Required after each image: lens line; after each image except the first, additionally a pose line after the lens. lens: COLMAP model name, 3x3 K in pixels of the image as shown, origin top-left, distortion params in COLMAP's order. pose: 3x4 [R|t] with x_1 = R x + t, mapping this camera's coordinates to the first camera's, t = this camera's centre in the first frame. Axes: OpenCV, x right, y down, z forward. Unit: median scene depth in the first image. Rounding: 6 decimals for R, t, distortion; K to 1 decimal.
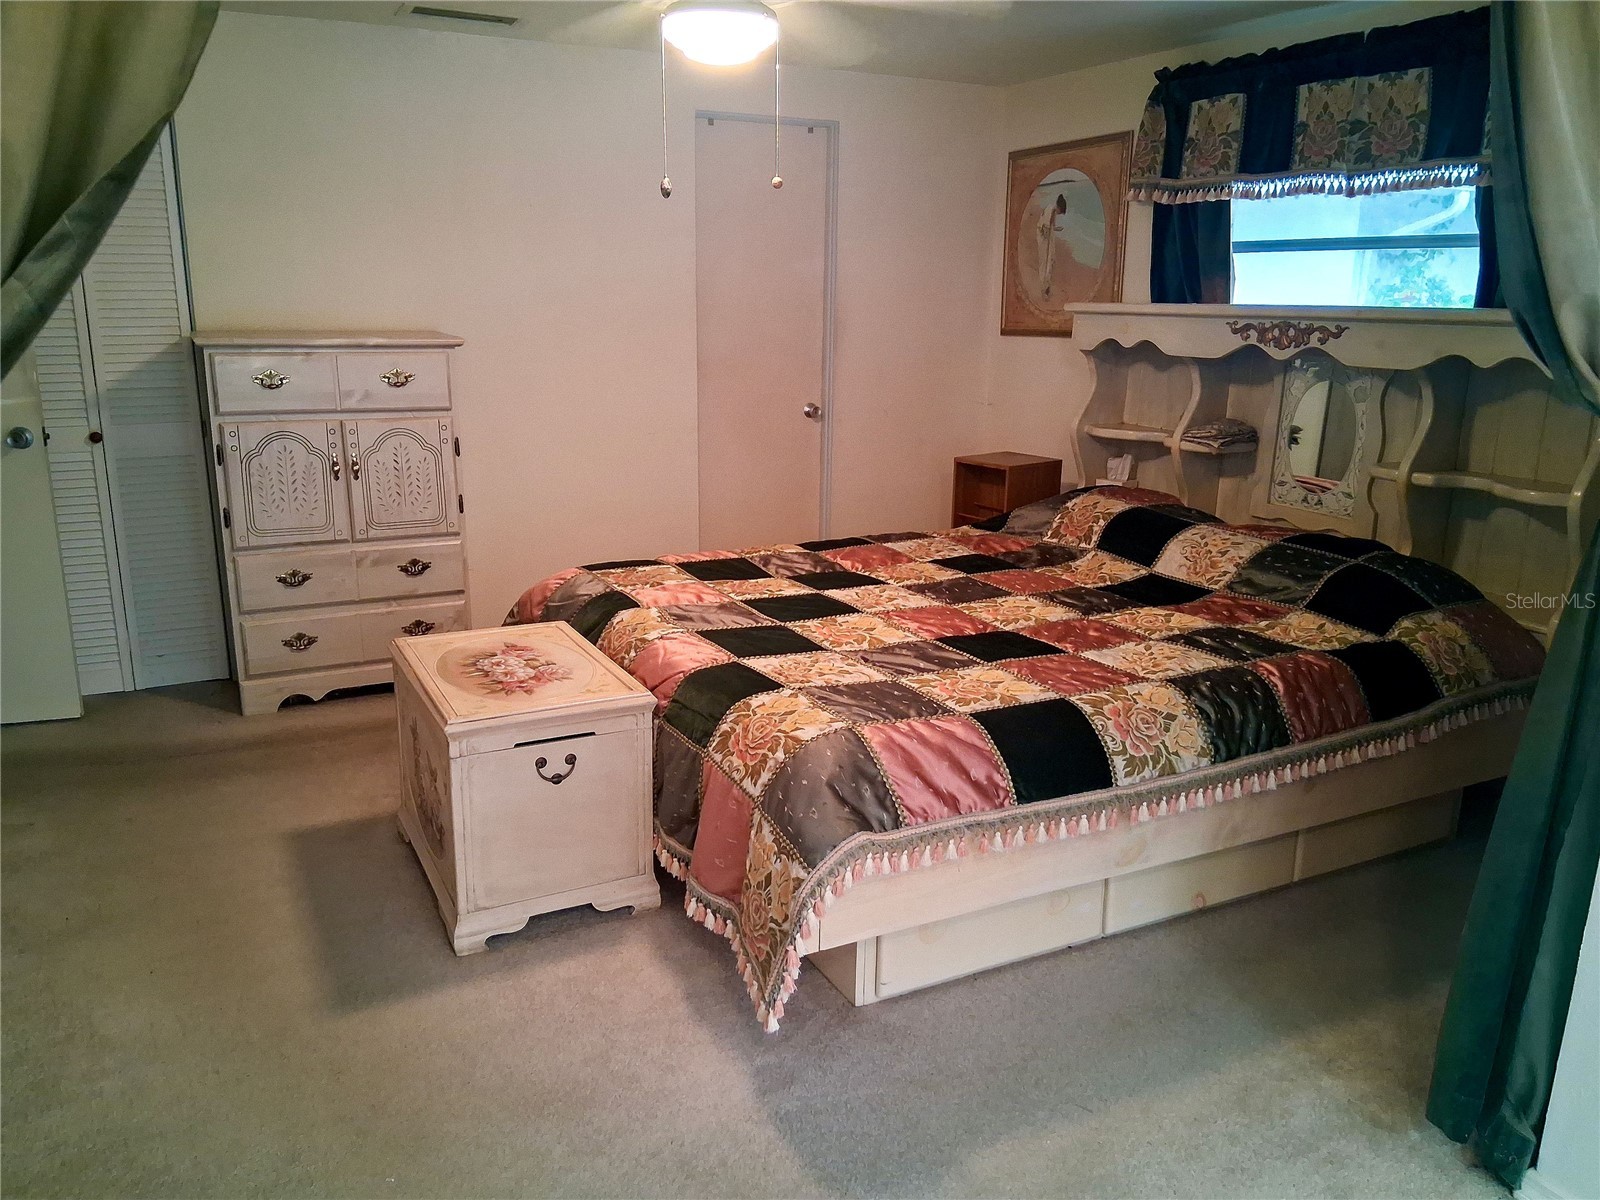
lens RADIAL K [[1222.7, 0, 791.8], [0, 1222.7, 598.9], [0, 0, 1]] dist [0.034107, -0.036429]
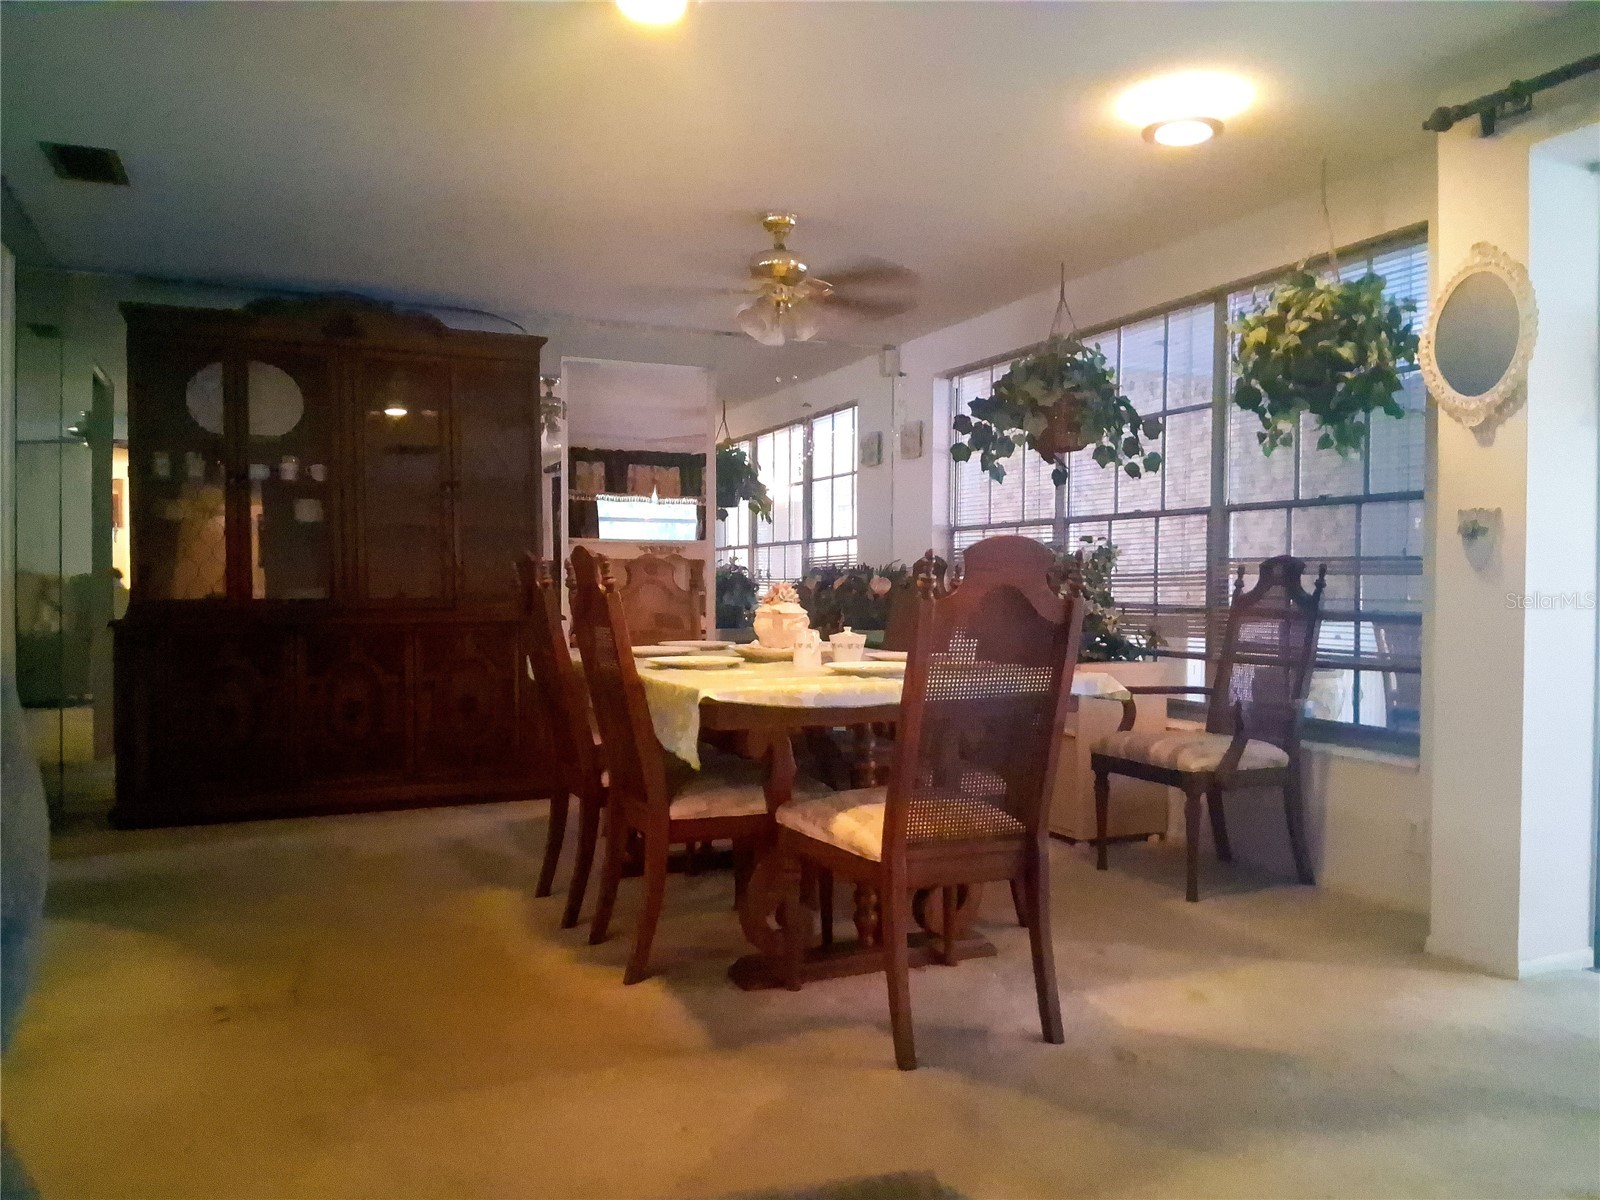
lens RADIAL K [[1222.7, 0, 801.7], [0, 1222.7, 598.6], [0, 0, 1]] dist [0.034107, -0.036429]
pose [[0.041075, -0.023922, 0.998870, -2.455532], [0.245615, 0.969279, 0.013114, -0.064615], [-0.968497, 0.244798, 0.045689, 0.591837]]
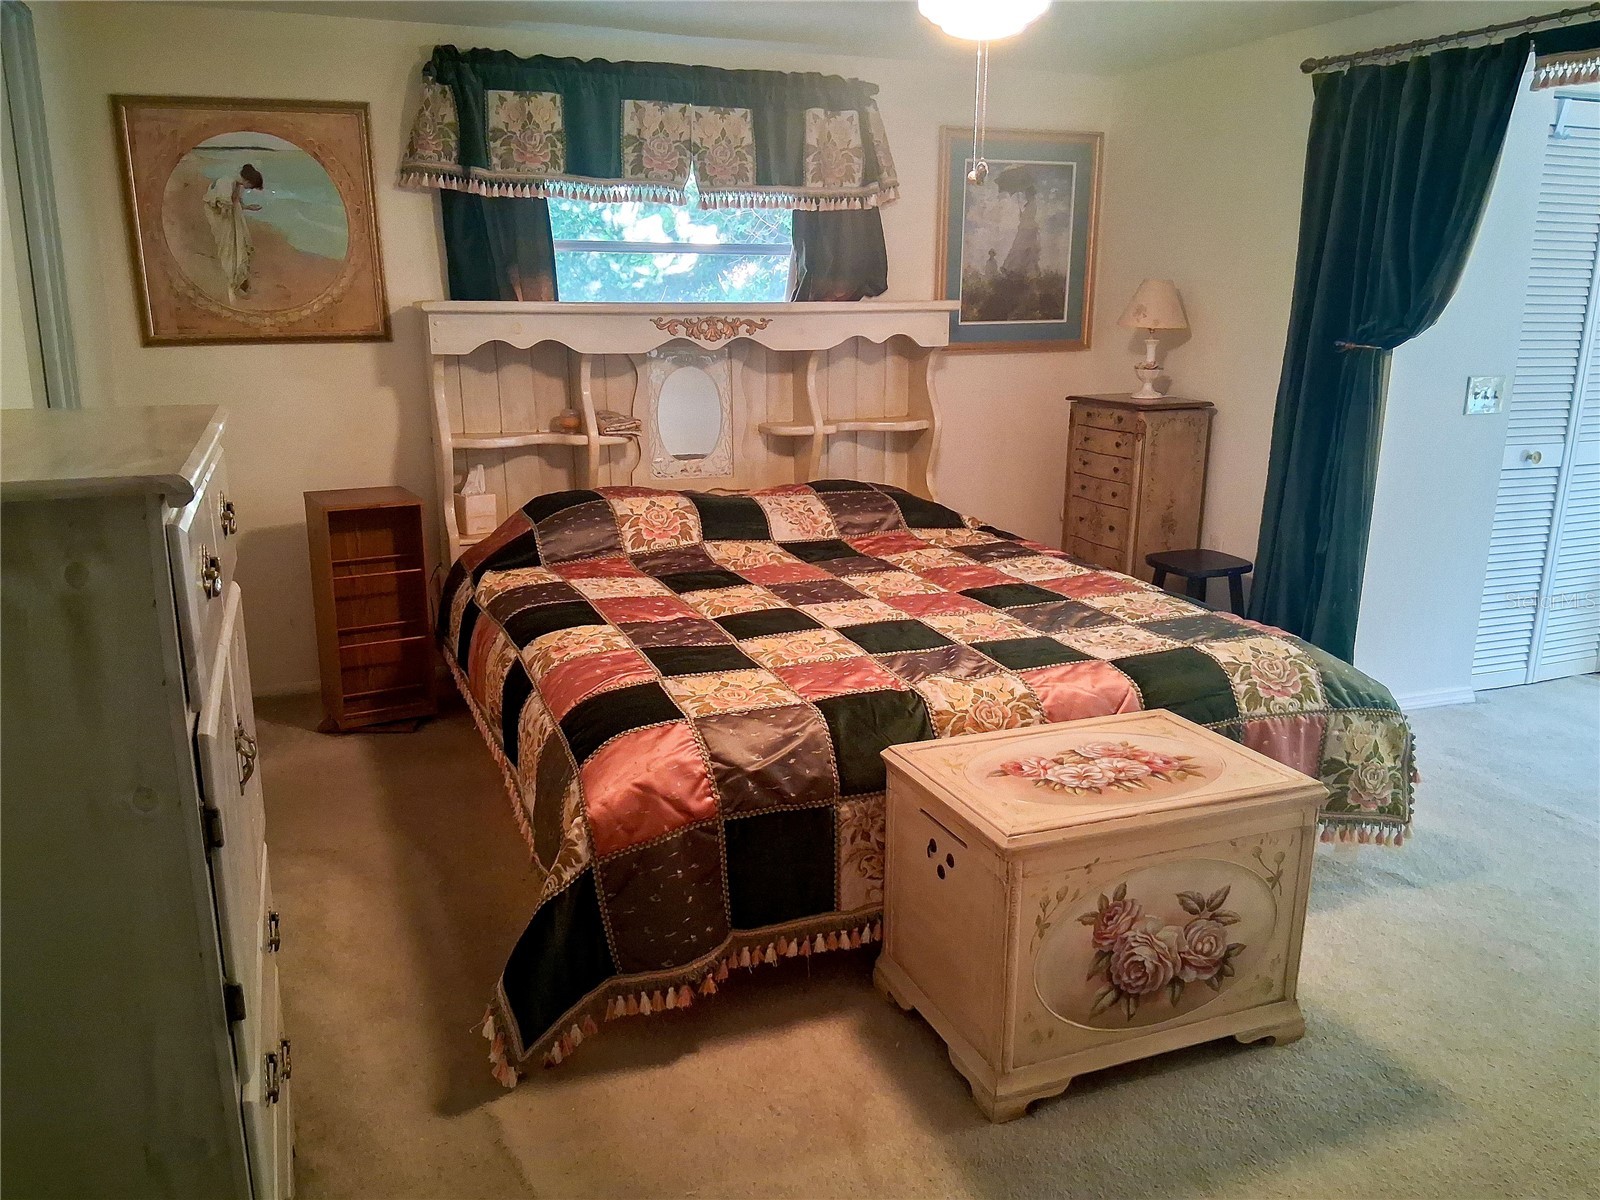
lens RADIAL K [[1222.7, 0, 767.0], [0, 1222.7, 630.4], [0, 0, 1]] dist [0.034107, -0.036429]
pose [[0.086277, -0.257847, 0.962326, -0.771052], [0.248813, 0.940896, 0.229797, -0.202237], [-0.964701, 0.219613, 0.145333, 0.859301]]
